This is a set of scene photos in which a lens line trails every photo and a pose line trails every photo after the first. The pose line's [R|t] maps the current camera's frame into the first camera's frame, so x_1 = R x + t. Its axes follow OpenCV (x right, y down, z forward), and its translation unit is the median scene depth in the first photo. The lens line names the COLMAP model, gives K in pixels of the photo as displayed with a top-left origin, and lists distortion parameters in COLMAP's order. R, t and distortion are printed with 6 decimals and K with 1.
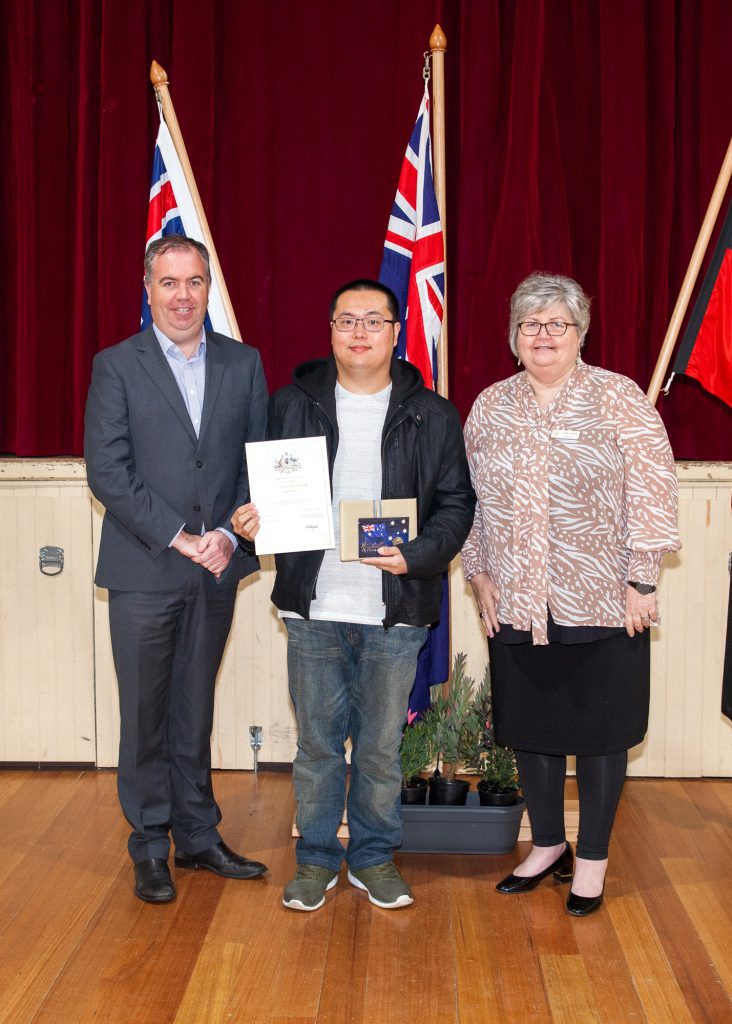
lens RADIAL K [[2267.3, 0, 229.7], [0, 2267.3, 488.2], [0, 0, 1]] dist [0.007596, 0.000000]
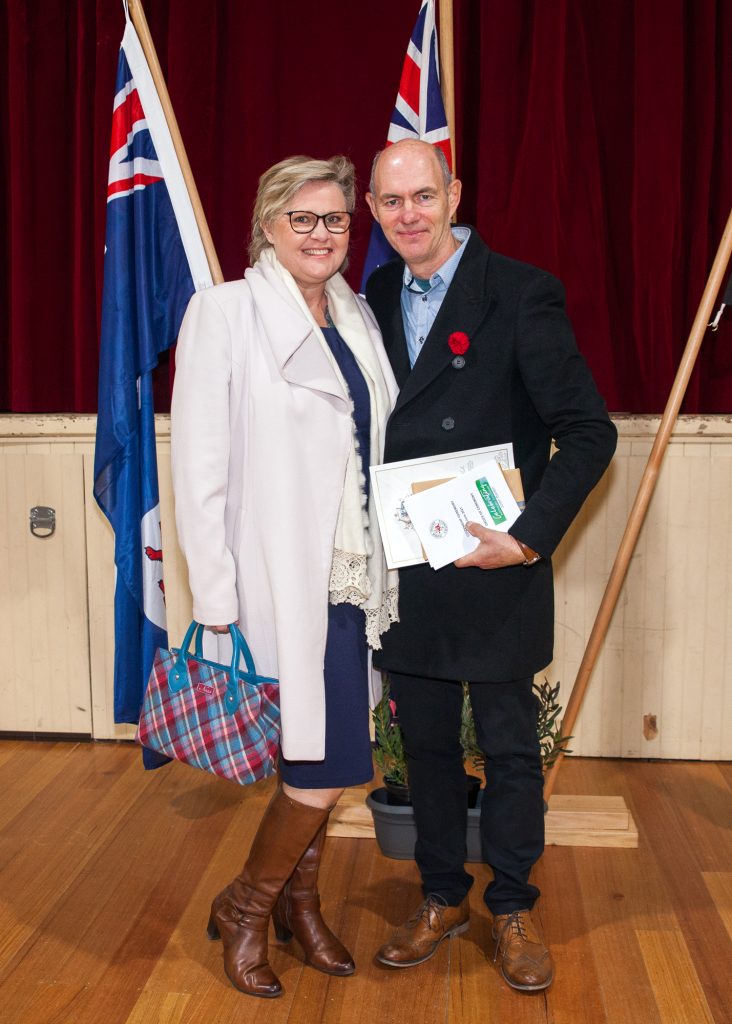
lens RADIAL K [[1185.5, 0, 325.9], [0, 1185.5, 505.8], [0, 0, 1]] dist [-0.068467, 0.000000]
pose [[0.997492, 0.002828, -0.070716, 0.078658], [-0.000947, 0.999645, 0.026622, 0.012914], [0.070766, -0.026488, 0.997141, 0.550313]]
